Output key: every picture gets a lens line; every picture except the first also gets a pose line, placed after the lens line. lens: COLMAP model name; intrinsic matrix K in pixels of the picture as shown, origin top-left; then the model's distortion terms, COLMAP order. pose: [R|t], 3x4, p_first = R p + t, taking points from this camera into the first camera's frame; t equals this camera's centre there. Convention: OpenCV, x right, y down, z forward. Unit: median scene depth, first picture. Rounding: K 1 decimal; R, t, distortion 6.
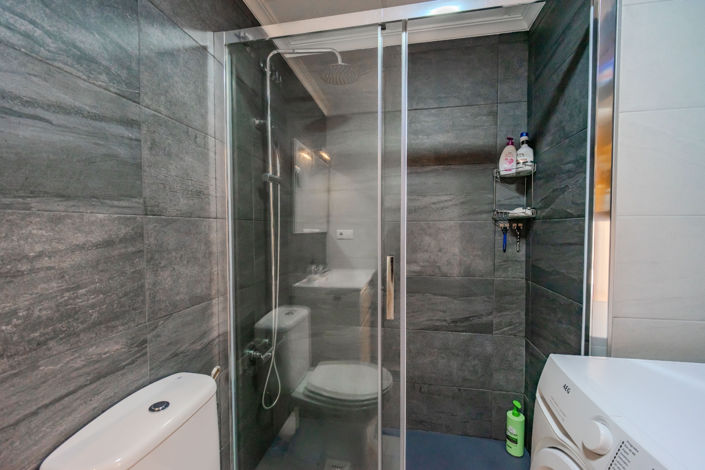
lens RADIAL K [[294.8, 0, 351.3], [0, 294.8, 238.7], [0, 0, 1]] dist [-0.000374, -0.000864]
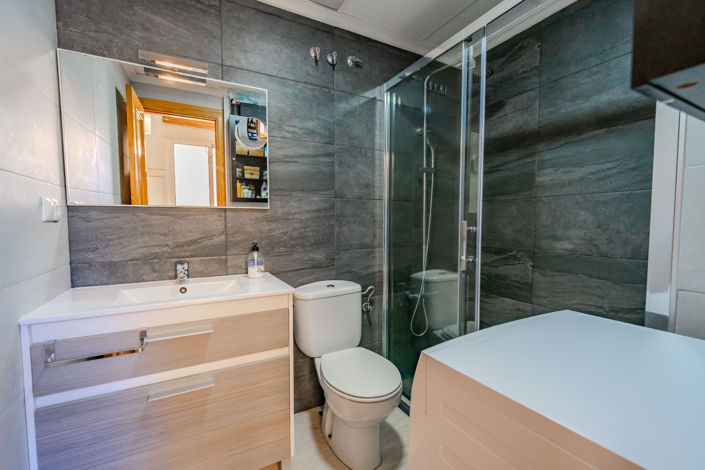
lens RADIAL K [[294.8, 0, 351.3], [0, 294.8, 238.7], [0, 0, 1]] dist [-0.000374, -0.000864]
pose [[0.644886, 0.048112, -0.762763, 0.789757], [-0.029247, 0.998839, 0.038275, 0.100428], [0.763719, -0.002375, 0.645544, -0.203757]]
